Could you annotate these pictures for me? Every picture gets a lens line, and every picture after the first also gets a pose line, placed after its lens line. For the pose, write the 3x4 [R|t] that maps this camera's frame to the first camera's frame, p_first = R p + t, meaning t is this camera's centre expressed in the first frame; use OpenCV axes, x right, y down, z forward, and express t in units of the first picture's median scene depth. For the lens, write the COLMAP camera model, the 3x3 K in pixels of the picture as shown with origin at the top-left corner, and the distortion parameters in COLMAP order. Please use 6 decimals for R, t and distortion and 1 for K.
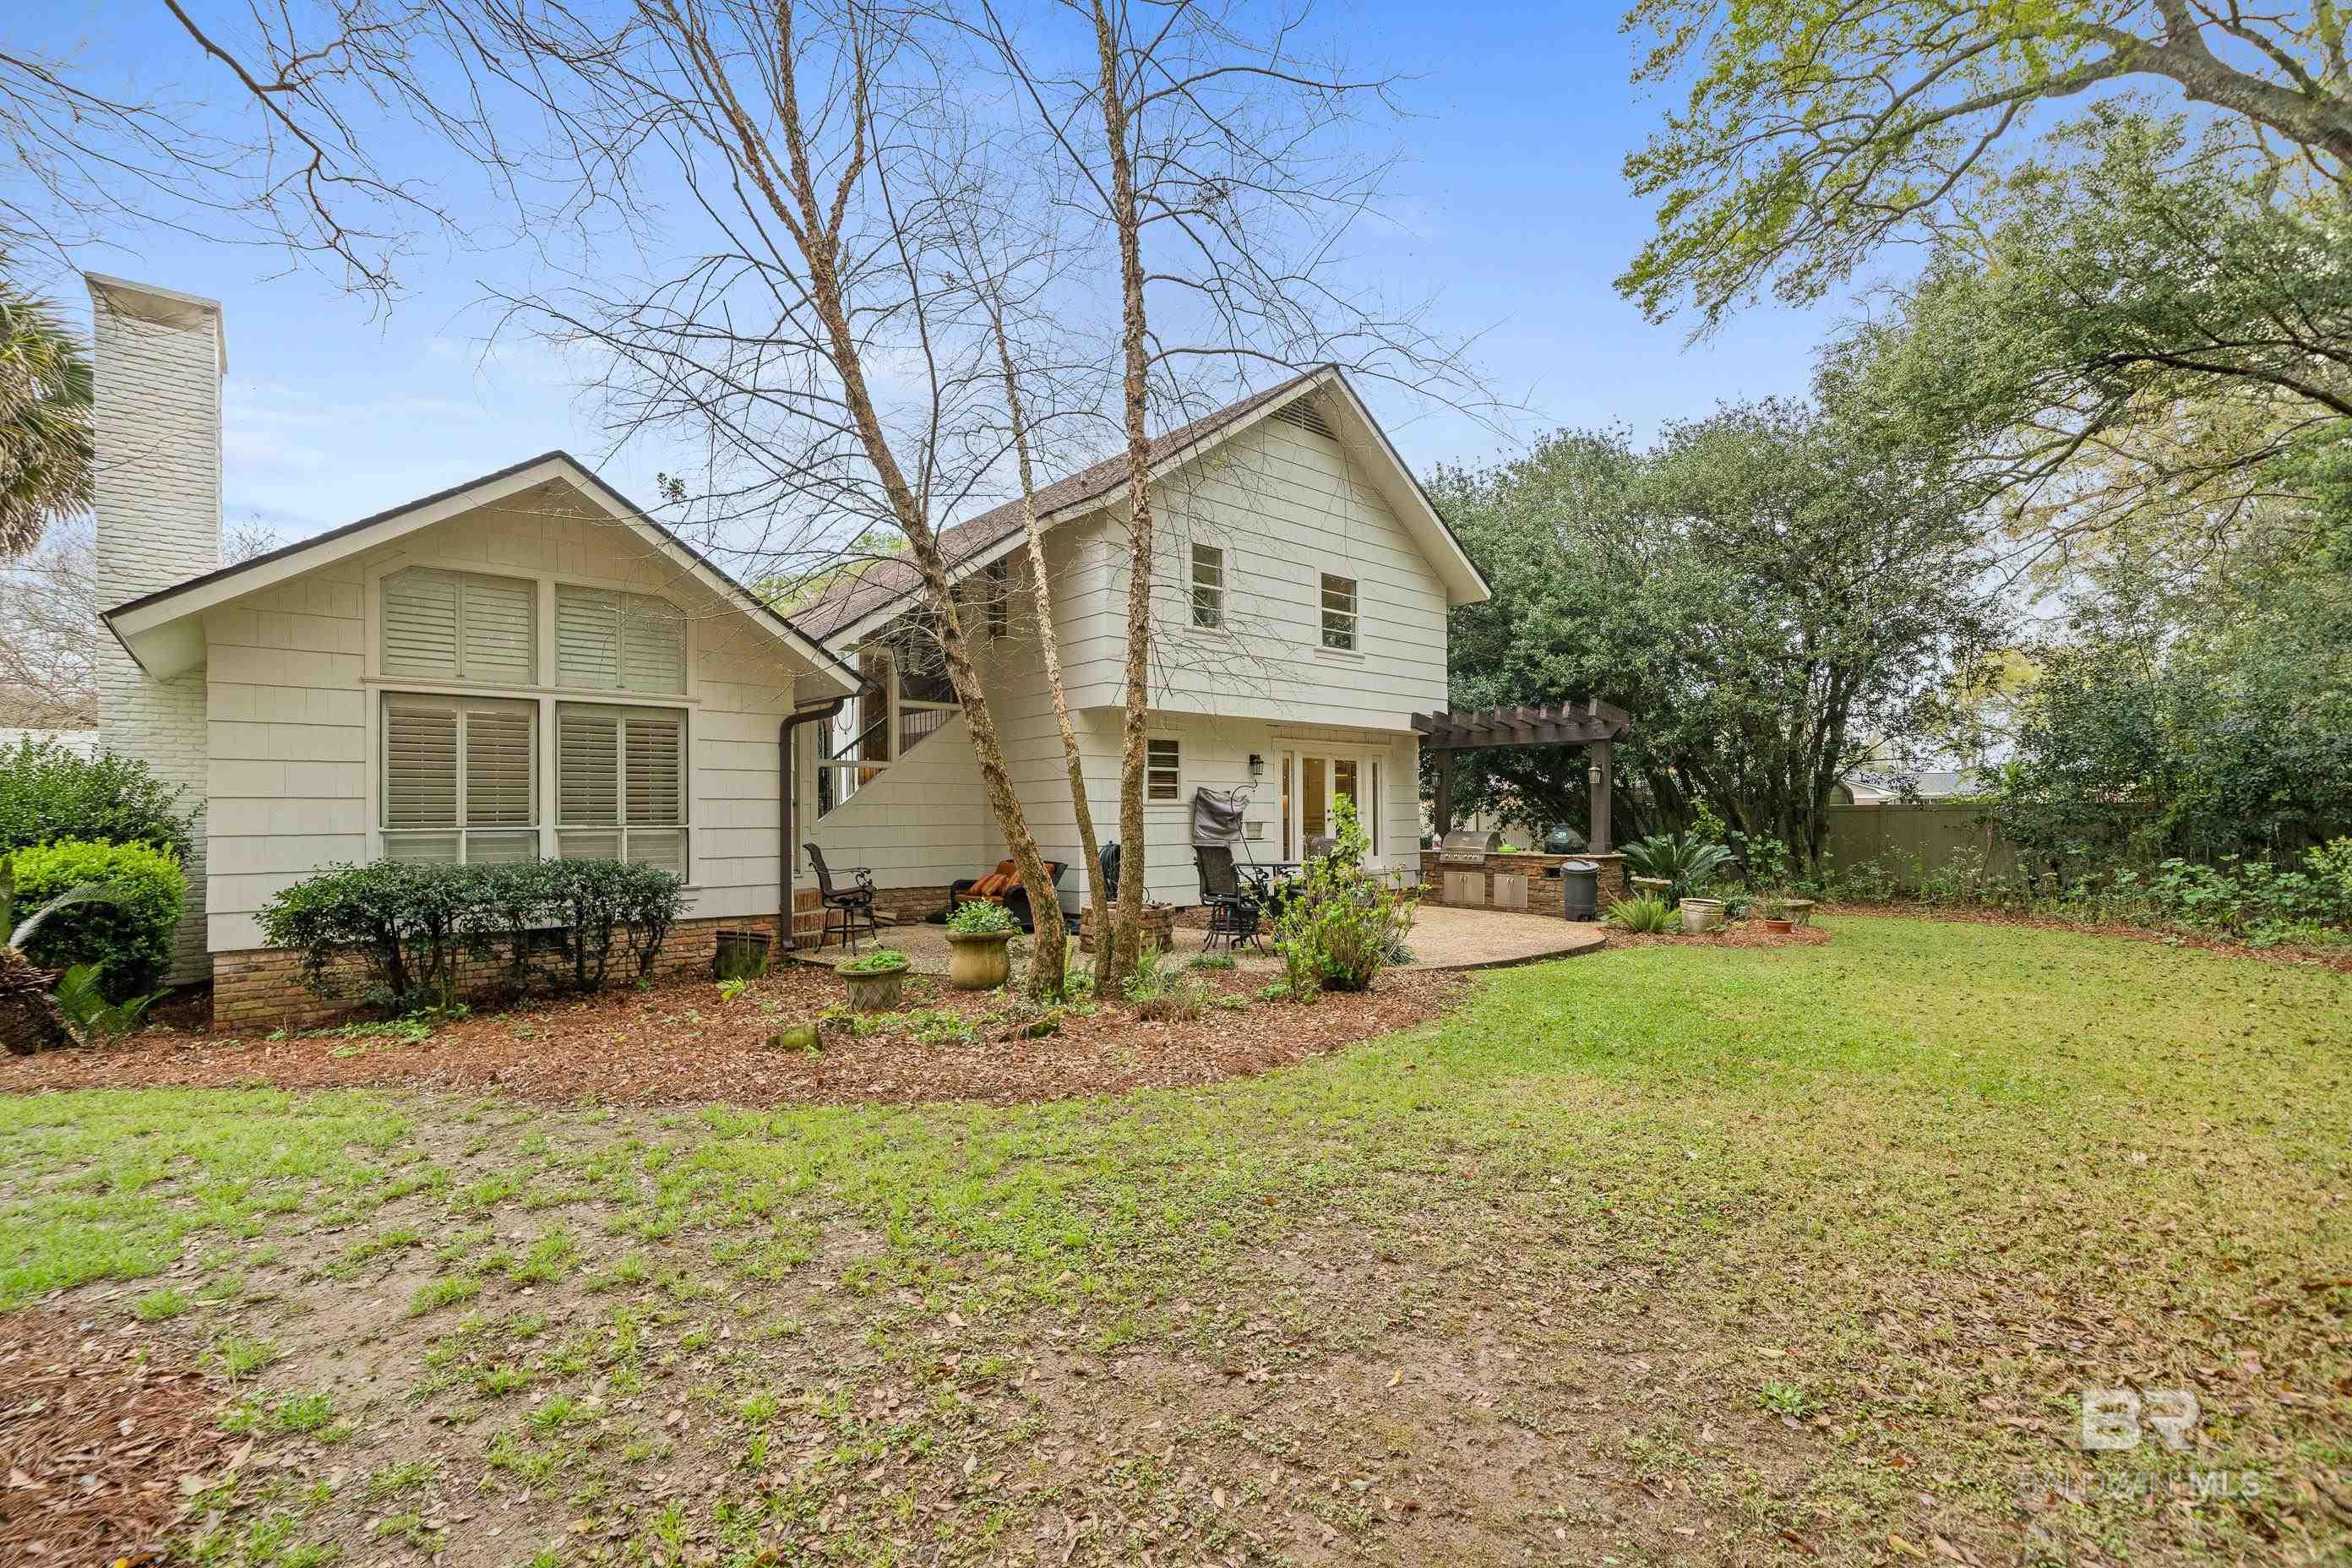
lens RADIAL K [[1045.6, 0, 1209.2], [0, 1045.6, 801.8], [0, 0, 1]] dist [0.000846, 0.000090]
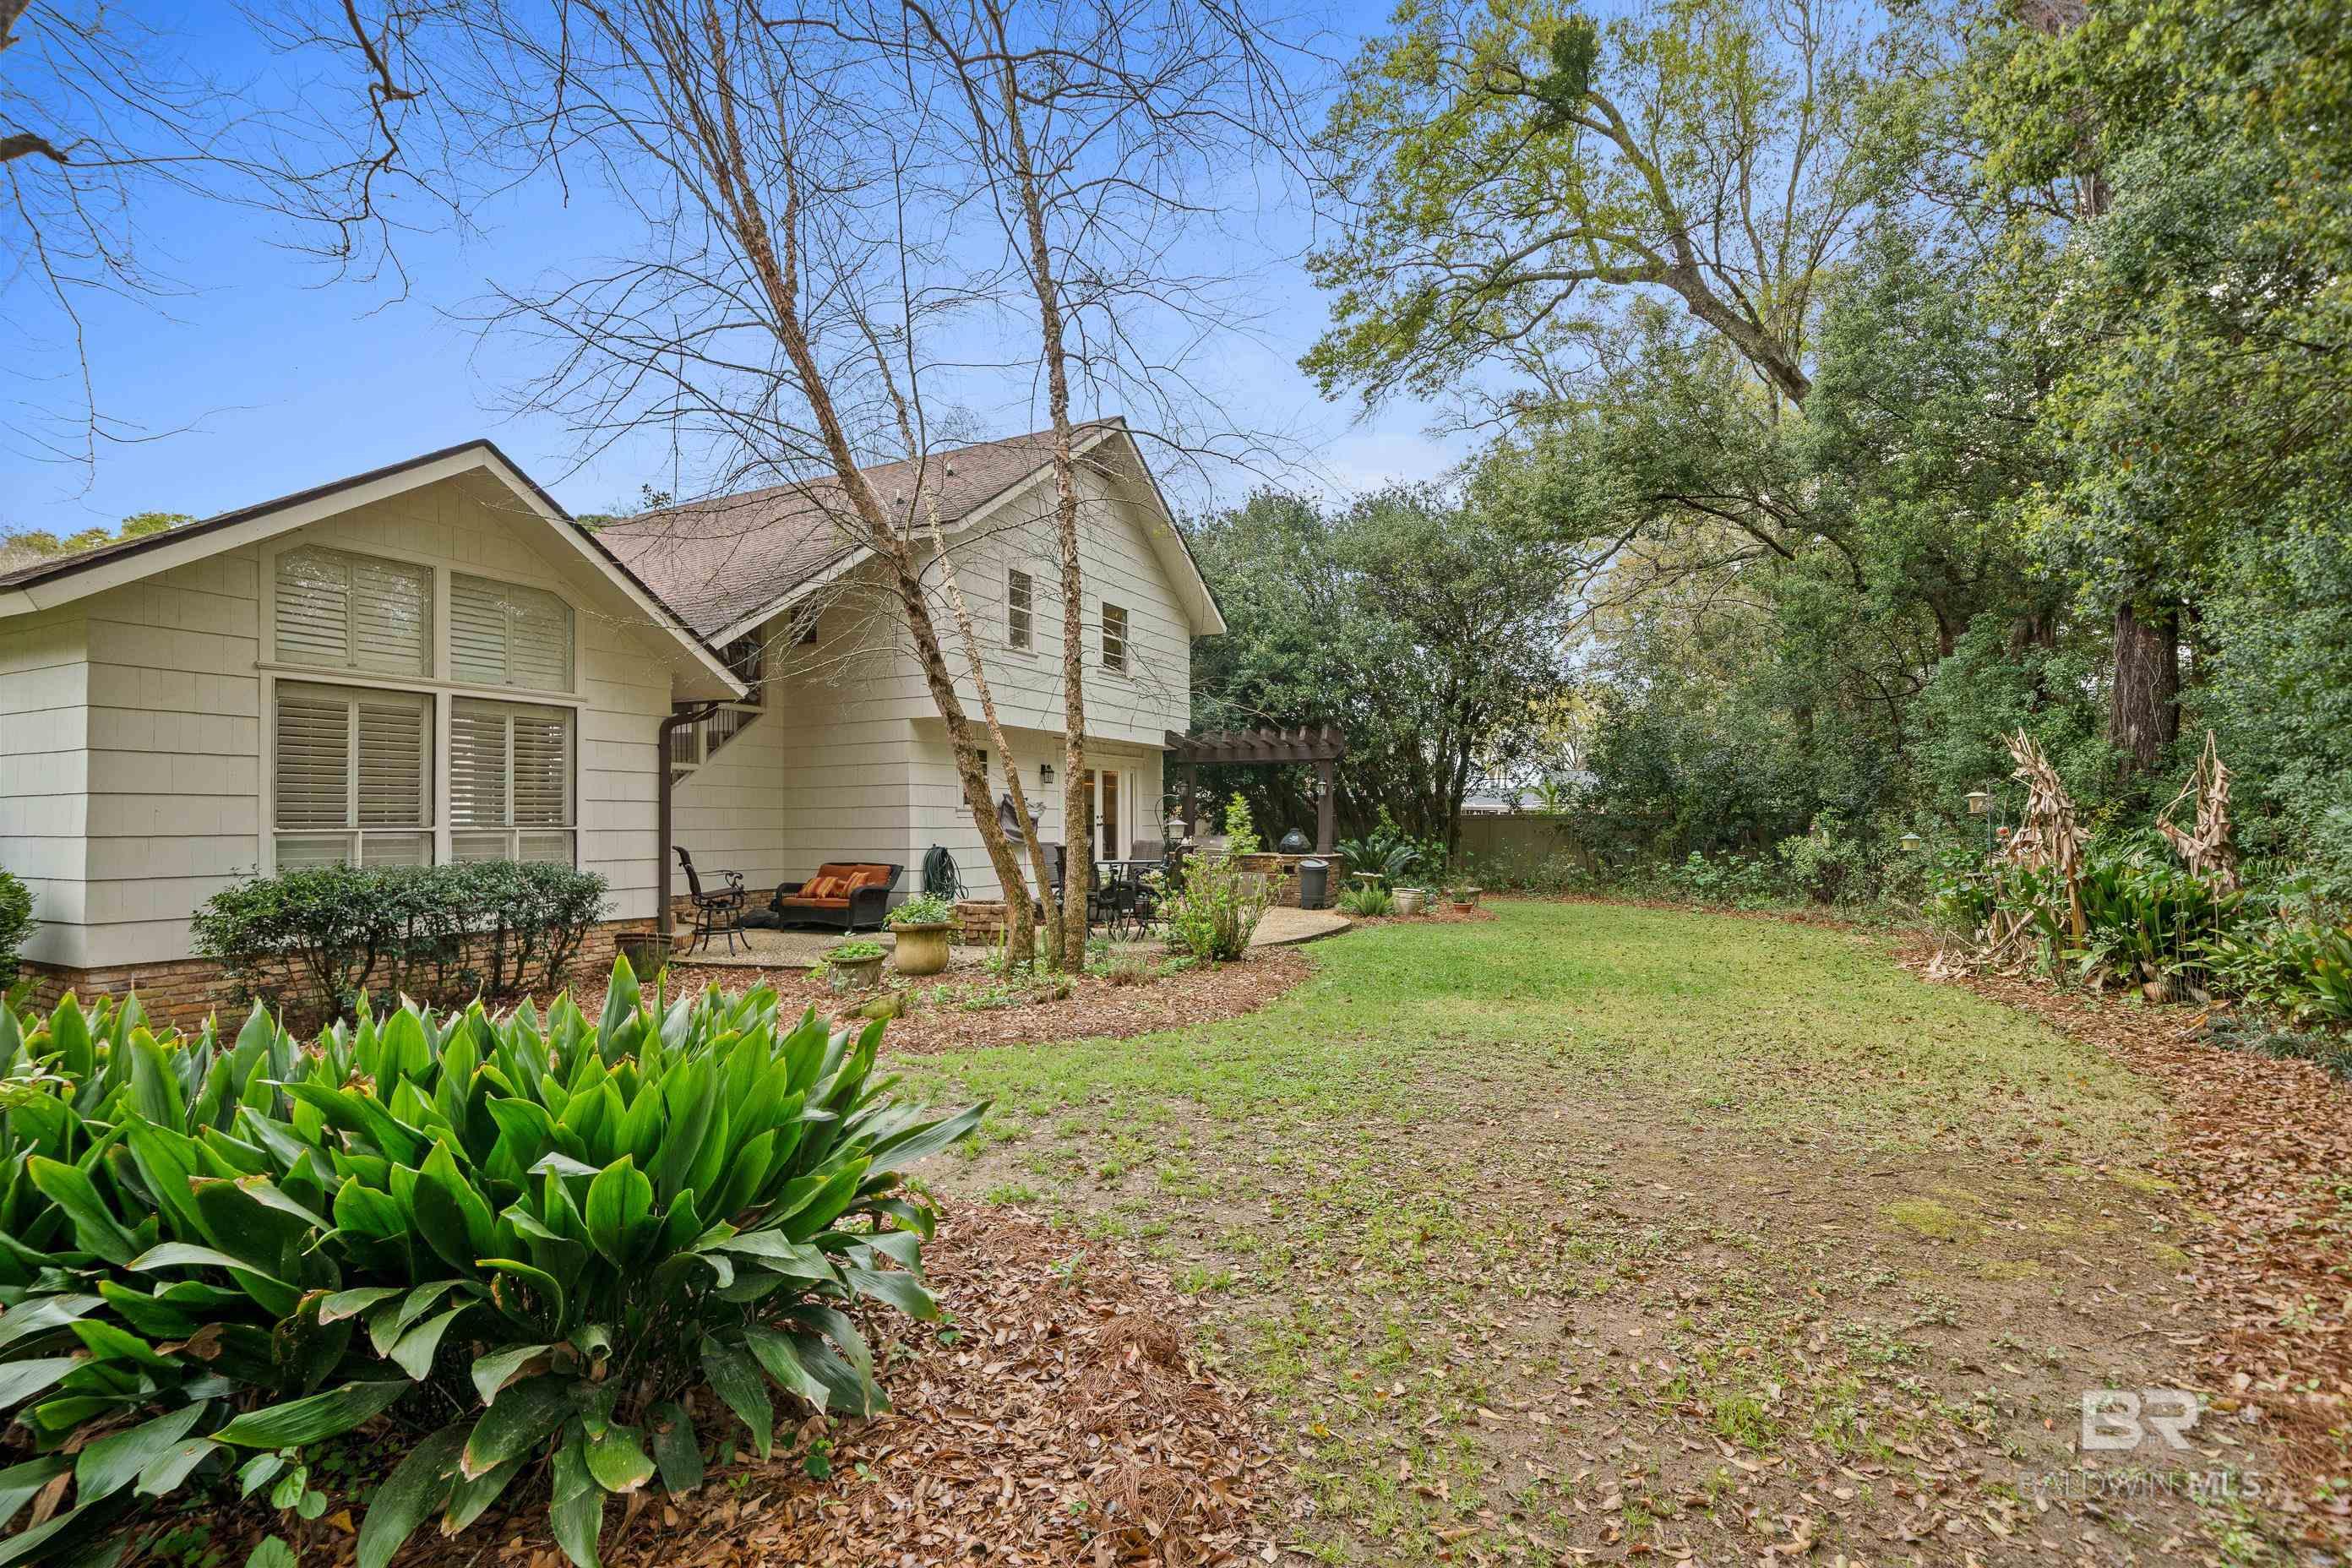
lens RADIAL K [[1079.1, 0, 1229.9], [0, 1079.1, 805.2], [0, 0, 1]] dist [0.002893, 0.000212]
pose [[0.922271, 0.009515, 0.386426, -0.225696], [-0.008084, 0.999953, -0.005327, 0.001624], [-0.386458, 0.001789, 0.922305, -0.114520]]
